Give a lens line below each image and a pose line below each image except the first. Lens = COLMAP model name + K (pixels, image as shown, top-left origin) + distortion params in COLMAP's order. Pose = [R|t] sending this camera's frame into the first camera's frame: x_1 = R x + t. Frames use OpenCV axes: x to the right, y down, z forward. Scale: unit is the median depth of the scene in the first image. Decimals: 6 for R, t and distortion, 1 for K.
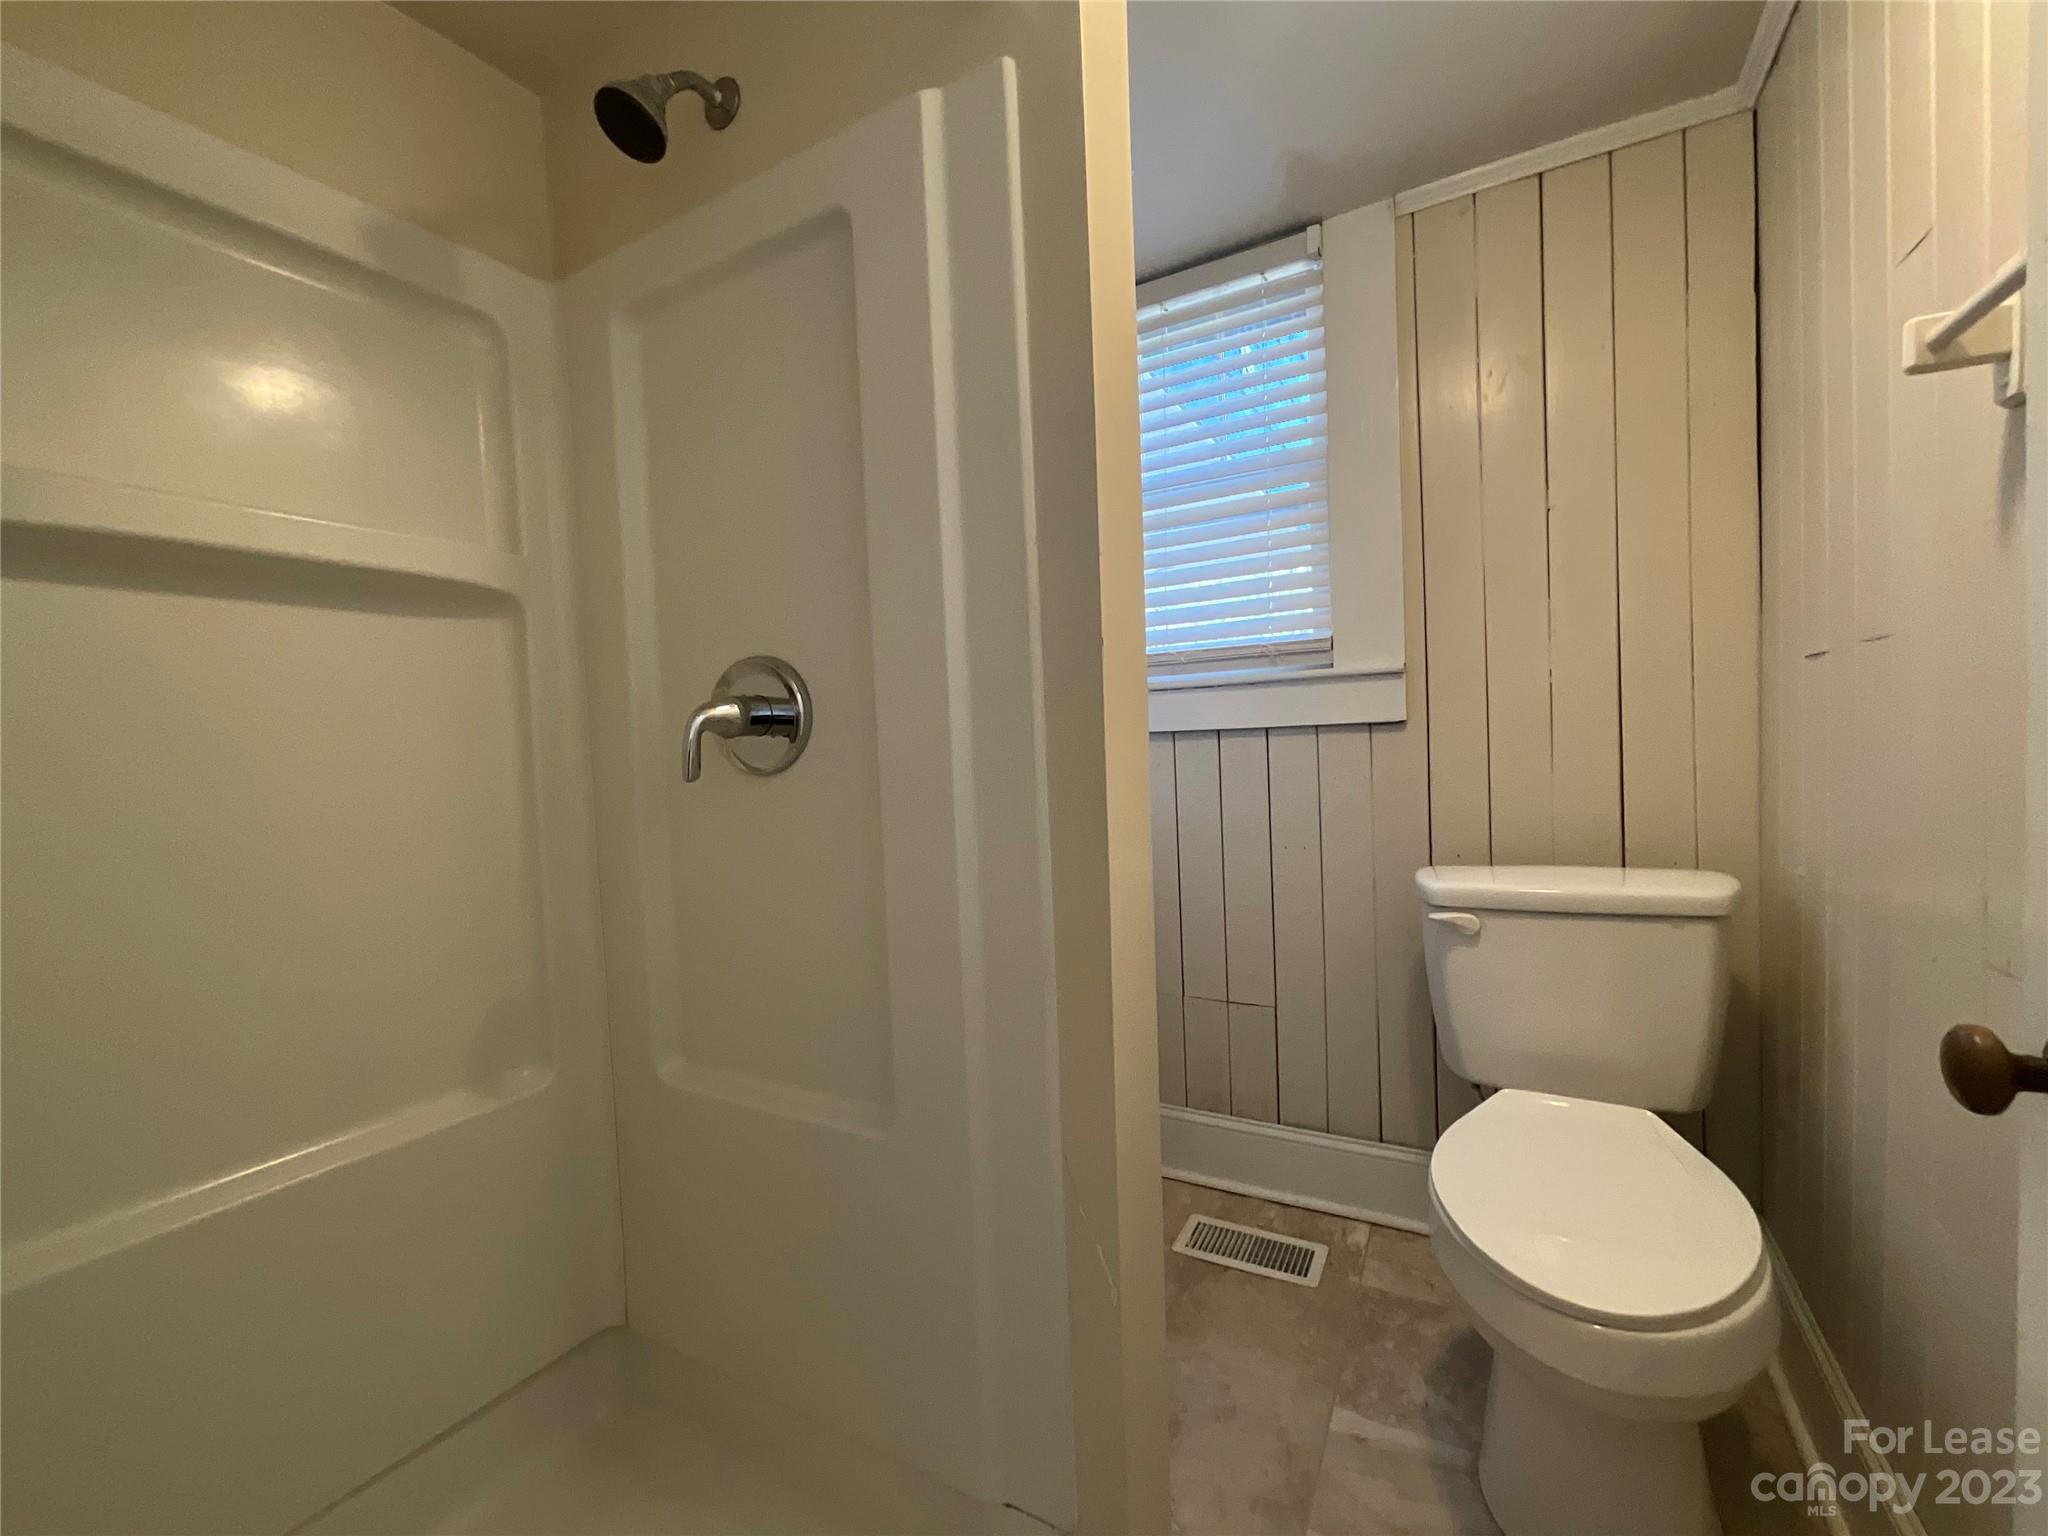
lens RADIAL K [[833.2, 0, 1023.6], [0, 833.2, 776.5], [0, 0, 1]] dist [0.000471, 0.000025]
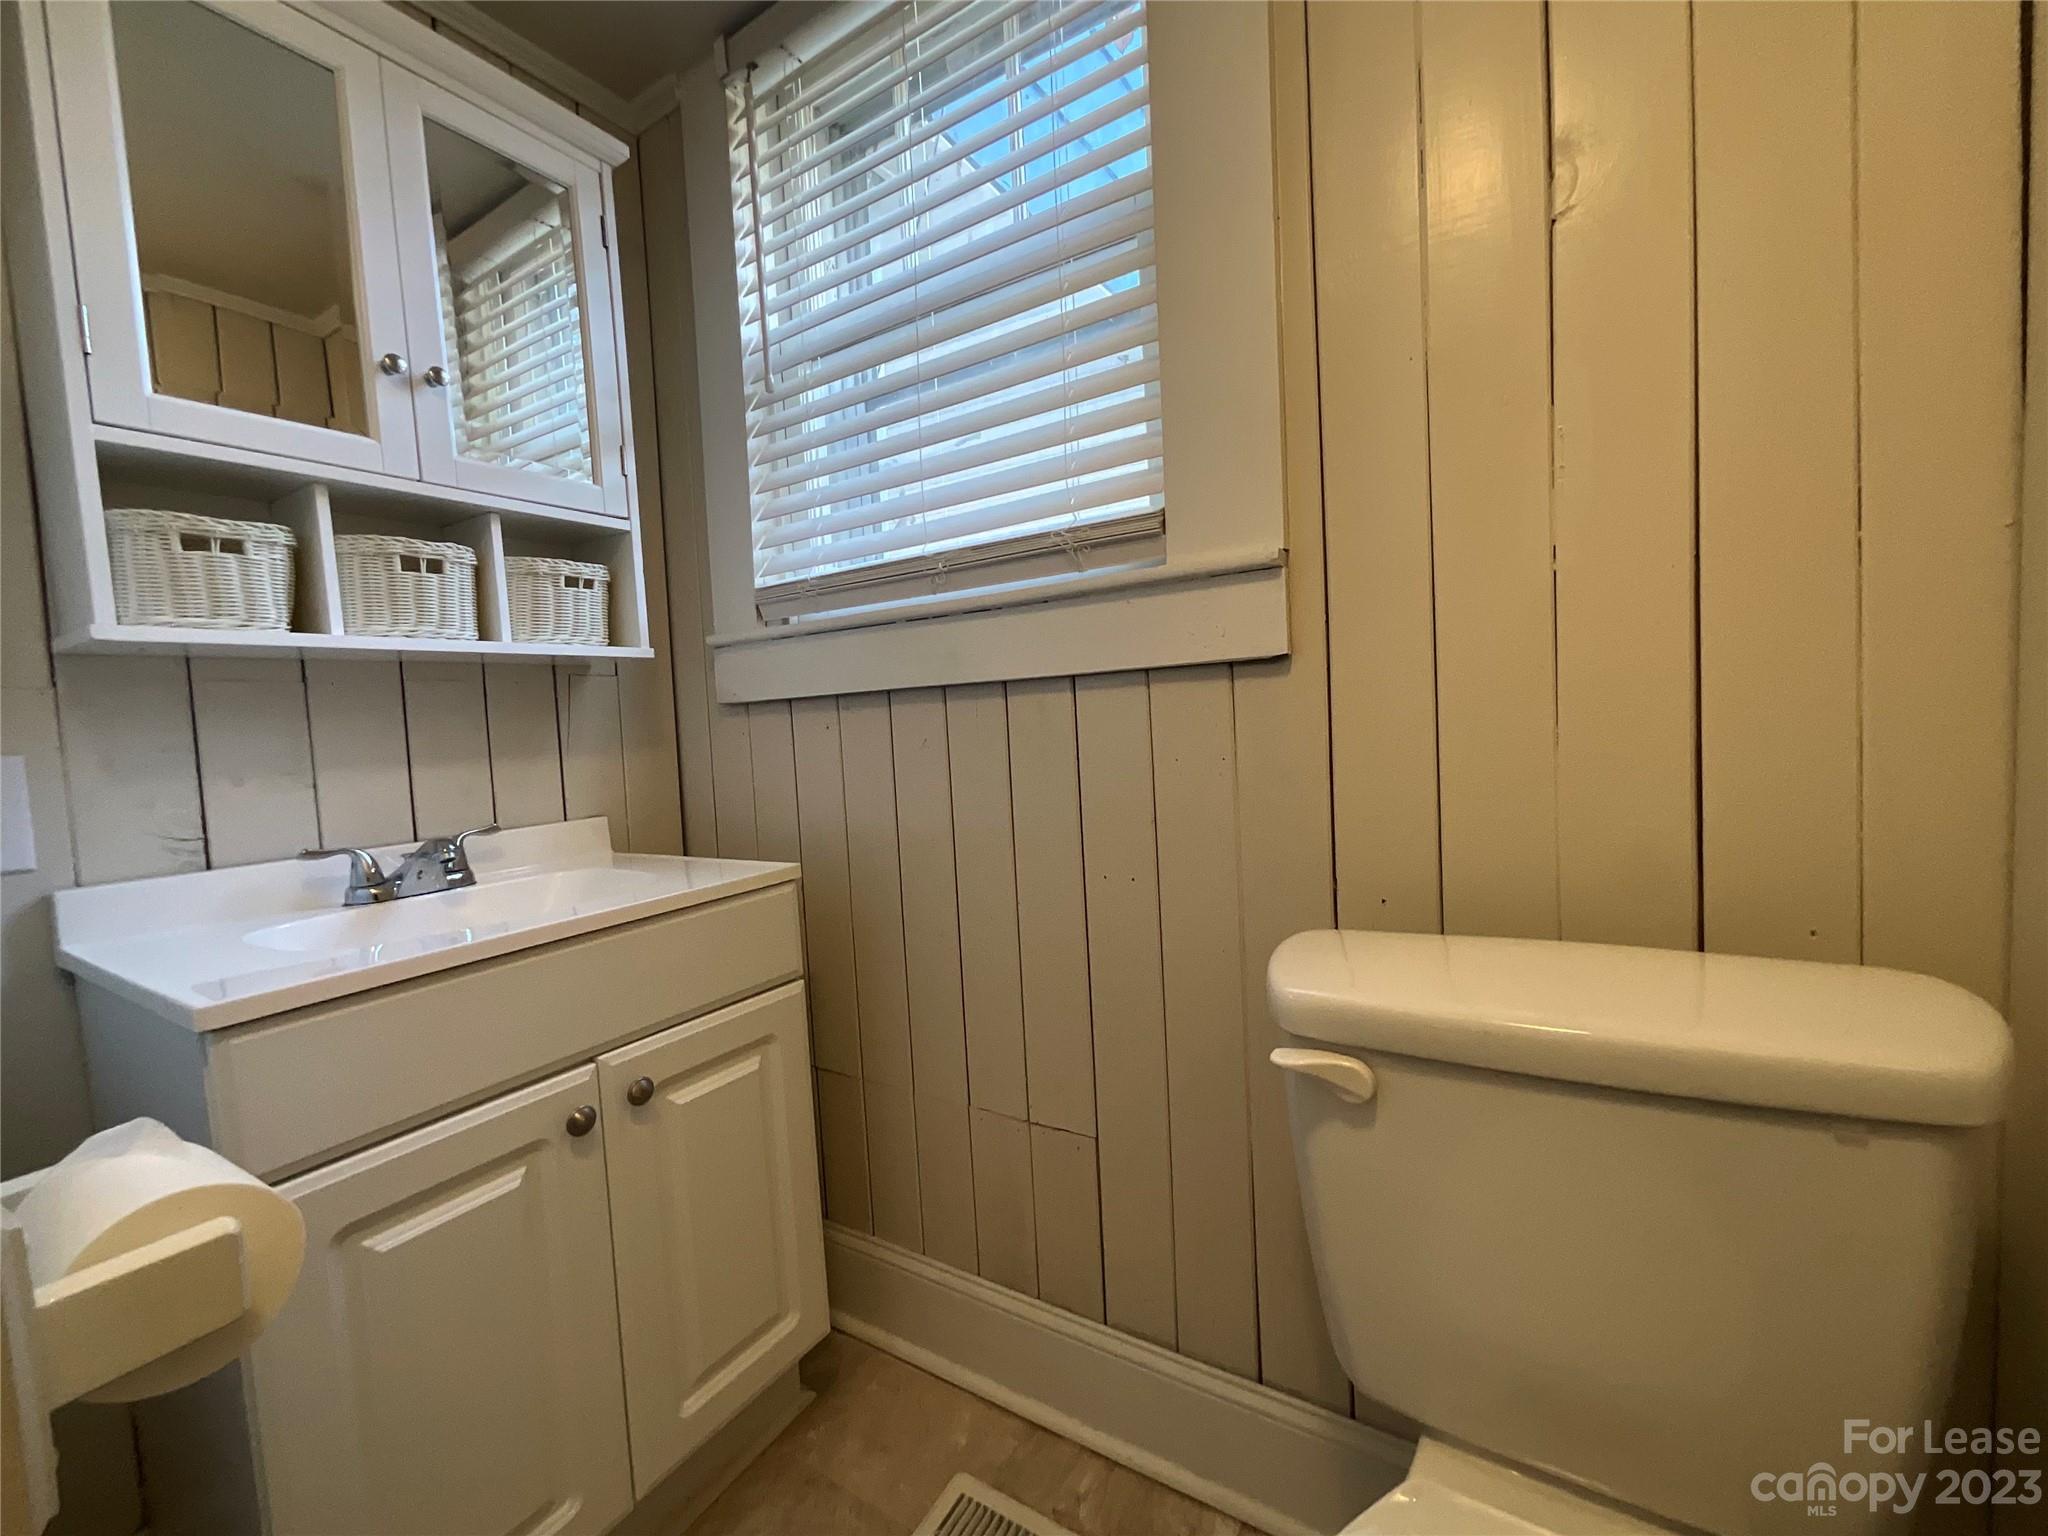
lens RADIAL K [[827.6, 0, 1024.0], [0, 827.6, 768.0], [0, 0, 1]] dist [0.008574, 0.000151]
pose [[0.998689, -0.010334, -0.050139, 0.305235], [0.011739, 0.999544, 0.027824, -0.009453], [0.049828, -0.028376, 0.998355, 0.432903]]
